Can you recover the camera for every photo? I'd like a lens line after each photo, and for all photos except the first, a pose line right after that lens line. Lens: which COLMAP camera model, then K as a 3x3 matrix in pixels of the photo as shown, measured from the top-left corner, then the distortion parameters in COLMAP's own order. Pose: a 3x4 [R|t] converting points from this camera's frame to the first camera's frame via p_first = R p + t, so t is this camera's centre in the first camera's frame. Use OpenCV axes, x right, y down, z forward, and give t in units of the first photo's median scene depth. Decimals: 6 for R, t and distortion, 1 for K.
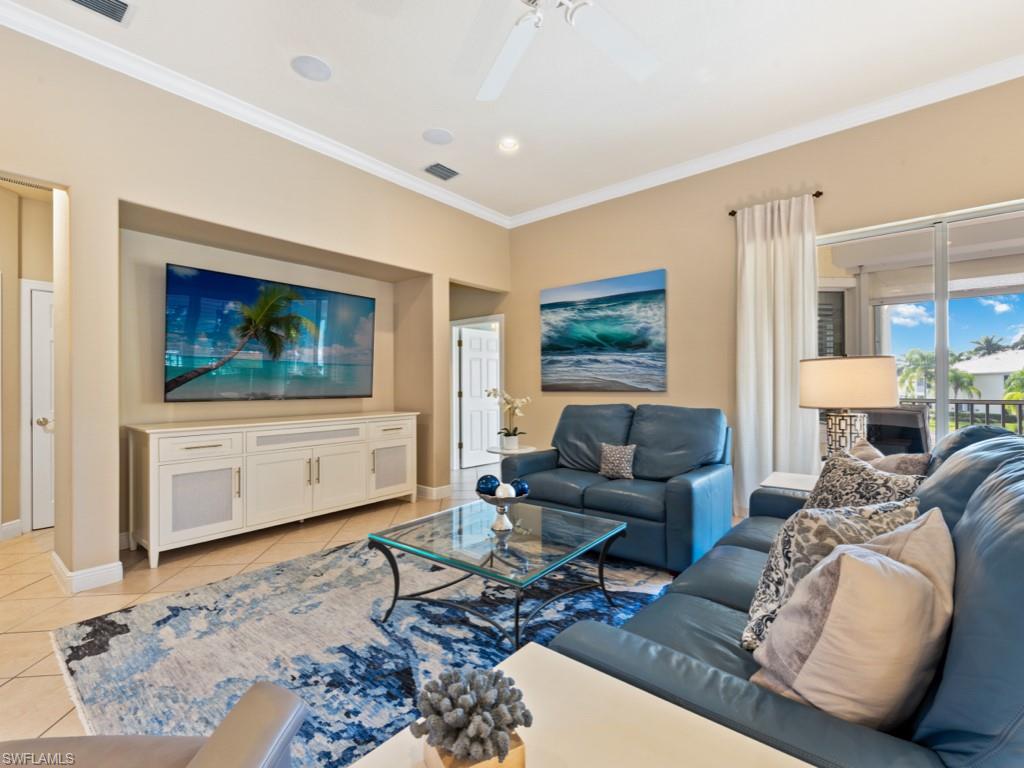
lens RADIAL K [[465.1, 0, 507.7], [0, 465.1, 382.5], [0, 0, 1]] dist [0.010211, -0.000493]
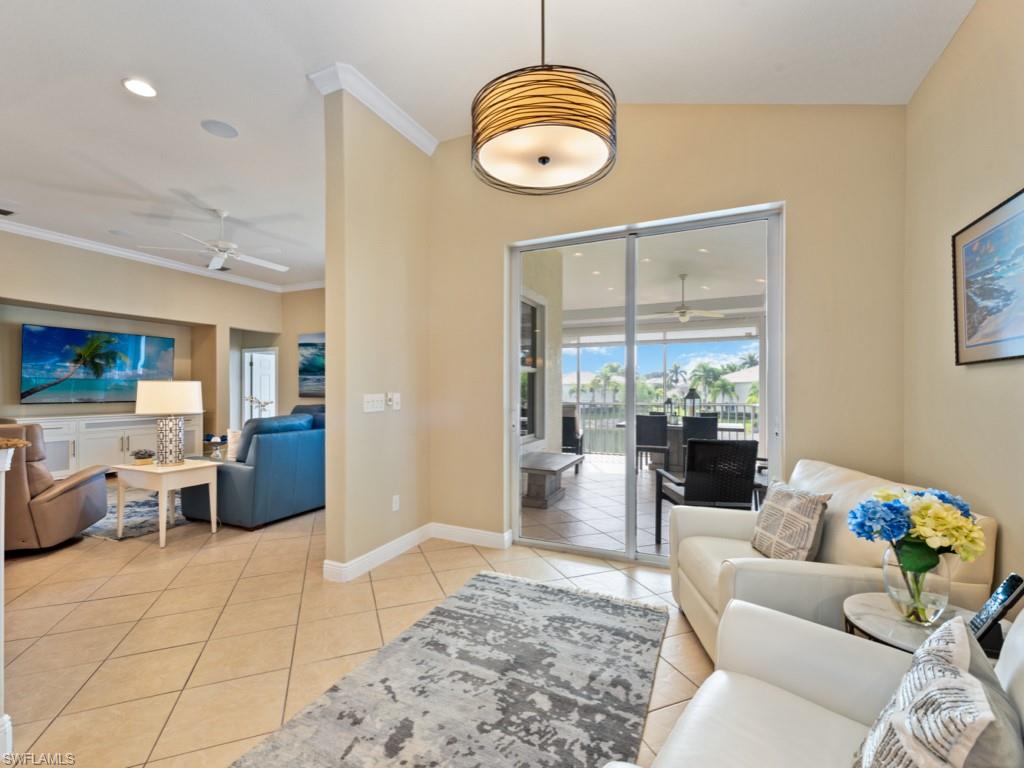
lens RADIAL K [[456.0, 0, 507.0], [0, 456.0, 386.9], [0, 0, 1]] dist [0.025428, -0.009330]
pose [[0.963434, 0.007405, 0.267845, 0.413209], [-0.007920, 0.999968, 0.000841, -0.028266], [-0.267830, -0.002932, 0.963462, -0.870315]]
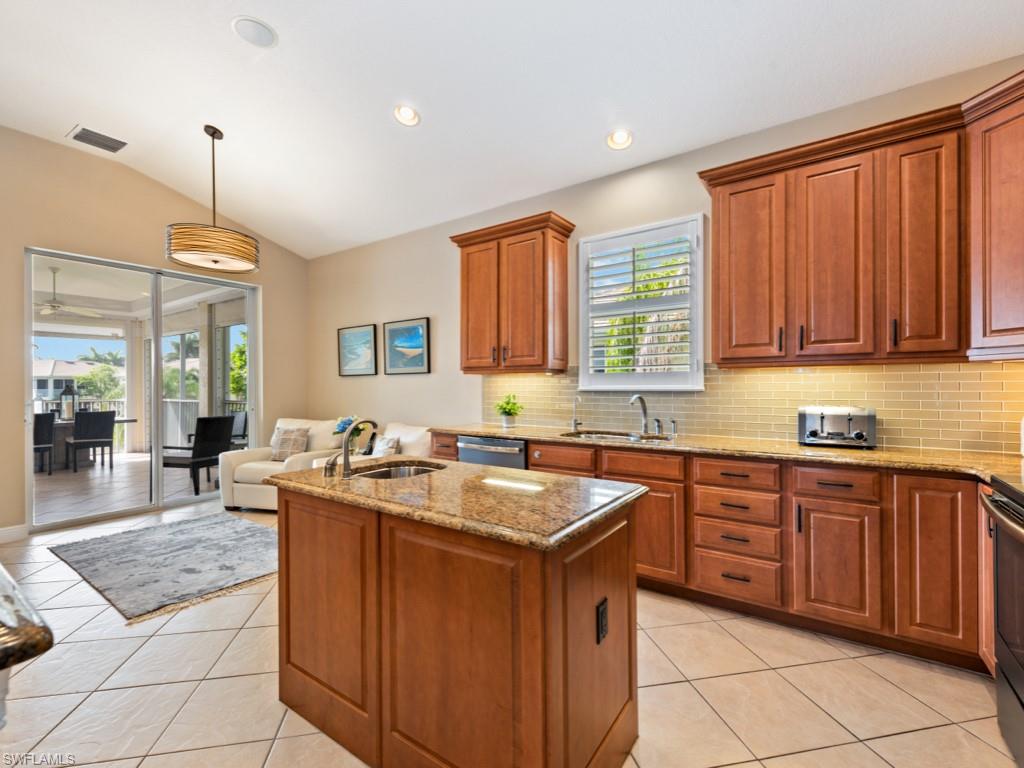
lens RADIAL K [[456.0, 0, 507.0], [0, 456.0, 386.9], [0, 0, 1]] dist [0.025428, -0.009330]
pose [[-0.079971, 0.004999, 0.996785, -0.266147], [-0.002849, 0.999982, -0.005244, -0.018961], [-0.996793, -0.003259, -0.079955, -0.904516]]
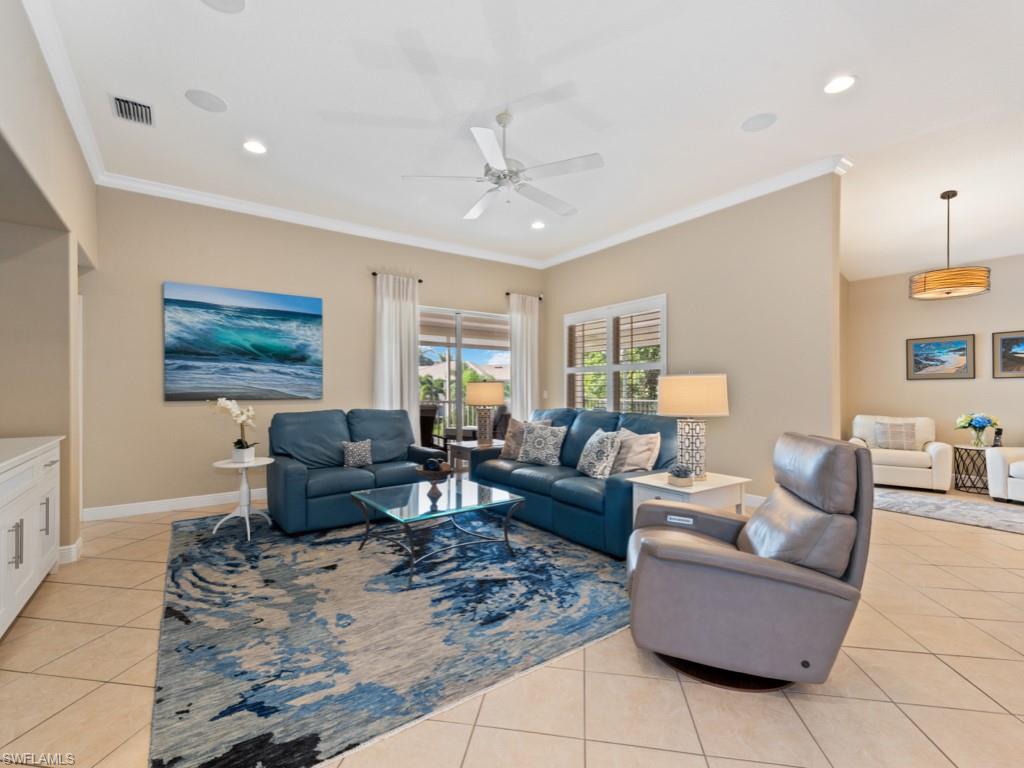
lens RADIAL K [[456.0, 0, 507.0], [0, 456.0, 386.9], [0, 0, 1]] dist [0.025428, -0.009330]
pose [[0.254202, 0.010759, 0.967091, -0.701376], [-0.009316, 0.999919, -0.008675, -0.006228], [-0.967106, -0.006804, 0.254281, 0.223559]]
